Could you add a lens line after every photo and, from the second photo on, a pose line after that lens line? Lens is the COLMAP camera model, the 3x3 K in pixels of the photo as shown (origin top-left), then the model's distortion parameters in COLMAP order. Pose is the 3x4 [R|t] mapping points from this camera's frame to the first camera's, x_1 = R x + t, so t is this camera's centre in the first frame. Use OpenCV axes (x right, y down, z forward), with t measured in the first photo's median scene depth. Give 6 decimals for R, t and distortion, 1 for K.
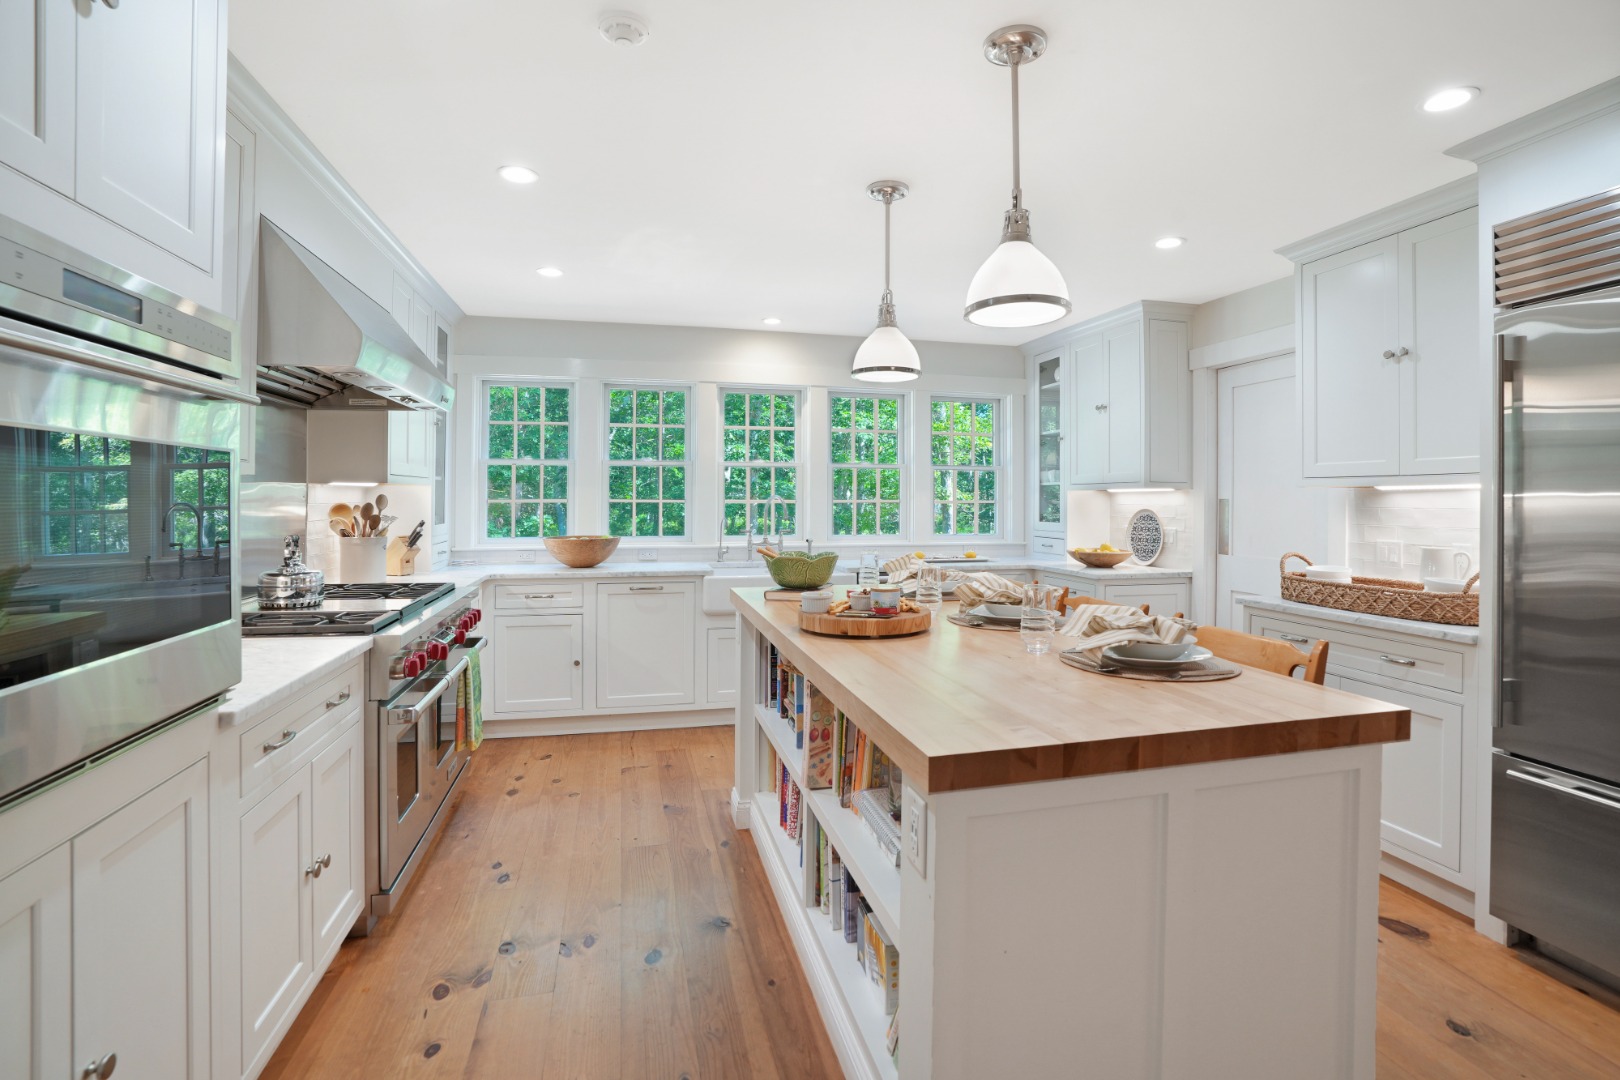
lens RADIAL K [[796.9, 0, 818.5], [0, 796.9, 505.6], [0, 0, 1]] dist [-0.026462, 0.003318]
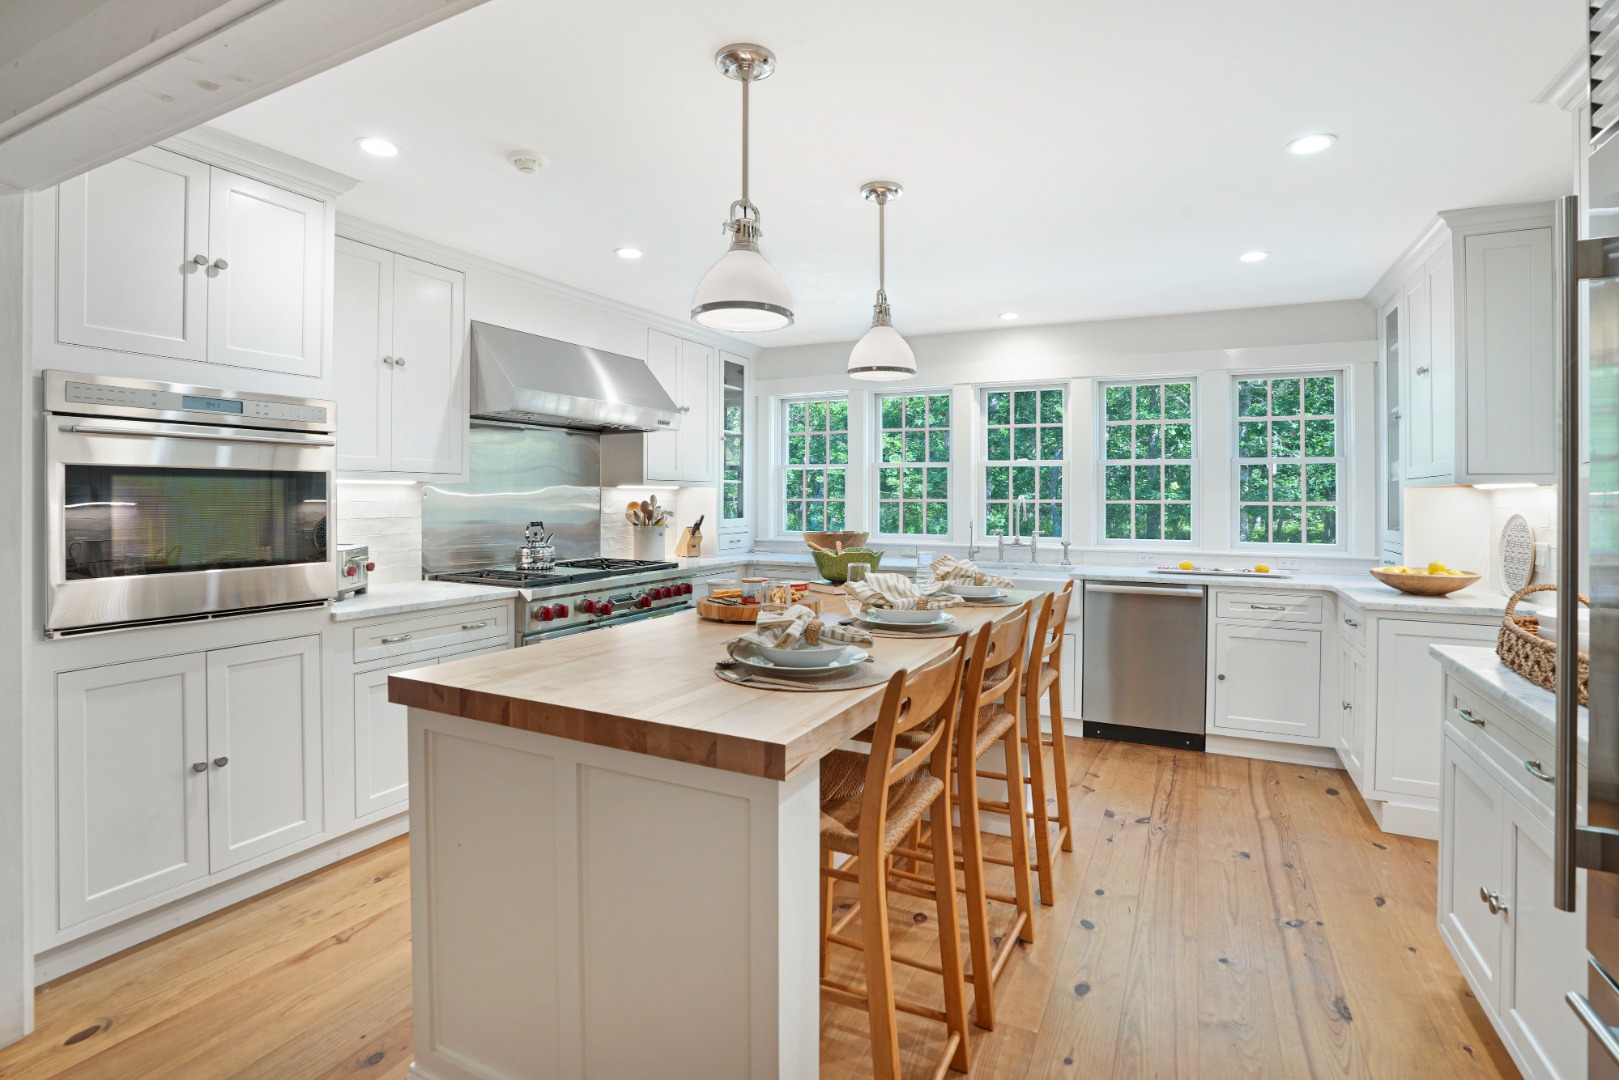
lens RADIAL K [[796.4, 0, 809.8], [0, 796.4, 502.0], [0, 0, 1]] dist [-0.026462, 0.003318]
pose [[0.754512, 0.003755, -0.656275, 0.427607], [-0.007180, 0.999971, -0.002533, -0.000088], [0.656247, 0.006623, 0.754517, 0.116963]]
